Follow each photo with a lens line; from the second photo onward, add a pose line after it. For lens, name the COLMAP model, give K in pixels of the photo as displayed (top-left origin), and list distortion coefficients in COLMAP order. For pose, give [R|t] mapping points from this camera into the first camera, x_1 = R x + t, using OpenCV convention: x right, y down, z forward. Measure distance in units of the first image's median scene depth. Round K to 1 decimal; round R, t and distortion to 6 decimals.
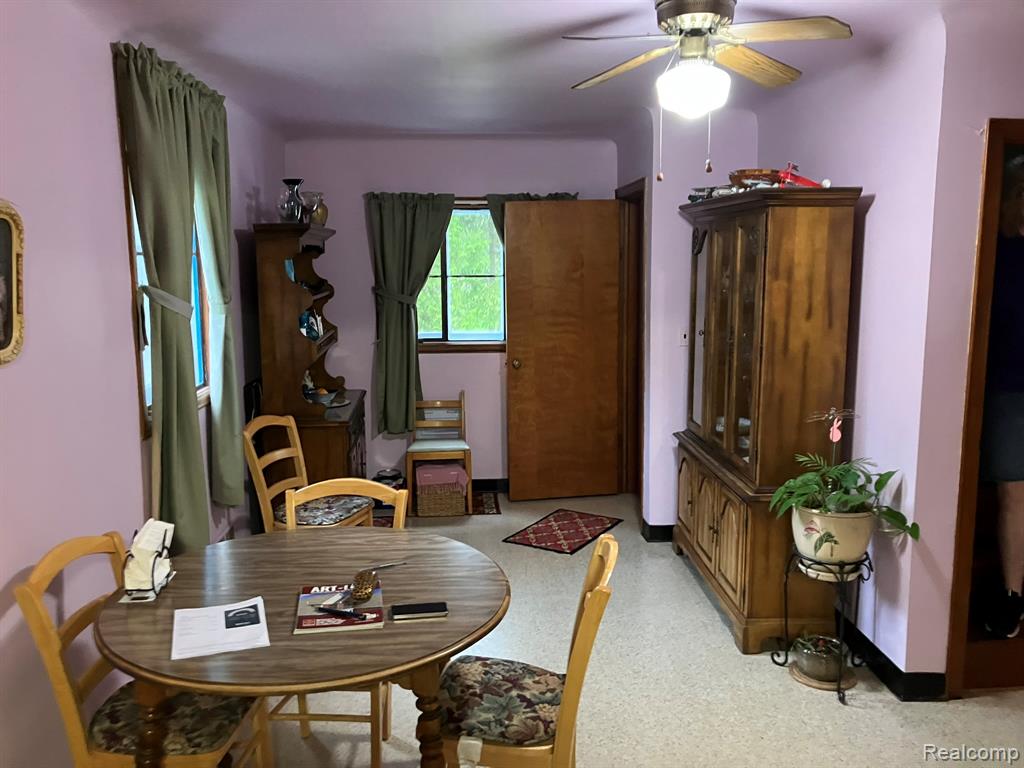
lens RADIAL K [[832.5, 0, 512.1], [0, 832.5, 382.4], [0, 0, 1]] dist [0.038755, -0.005512]
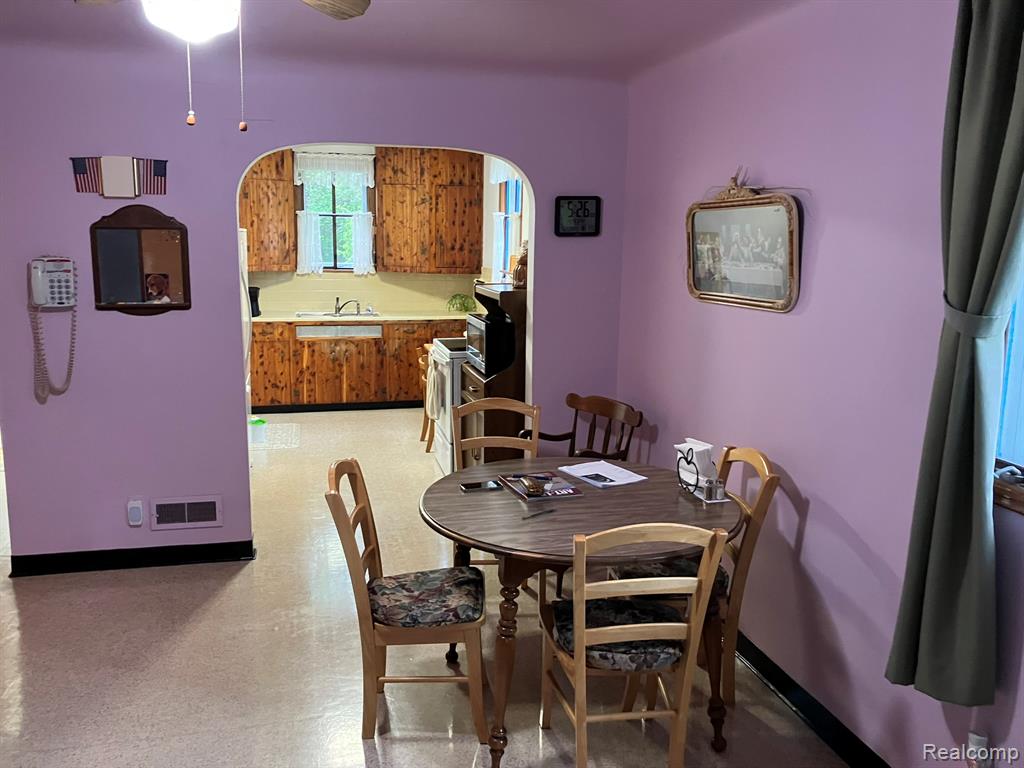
lens RADIAL K [[832.5, 0, 510.8], [0, 832.5, 384.4], [0, 0, 1]] dist [0.038755, -0.005512]
pose [[-0.982706, 0.019930, -0.184096, 0.083999], [-0.039824, 0.948179, 0.315231, -0.297643], [0.180838, 0.317111, -0.930988, 2.046586]]
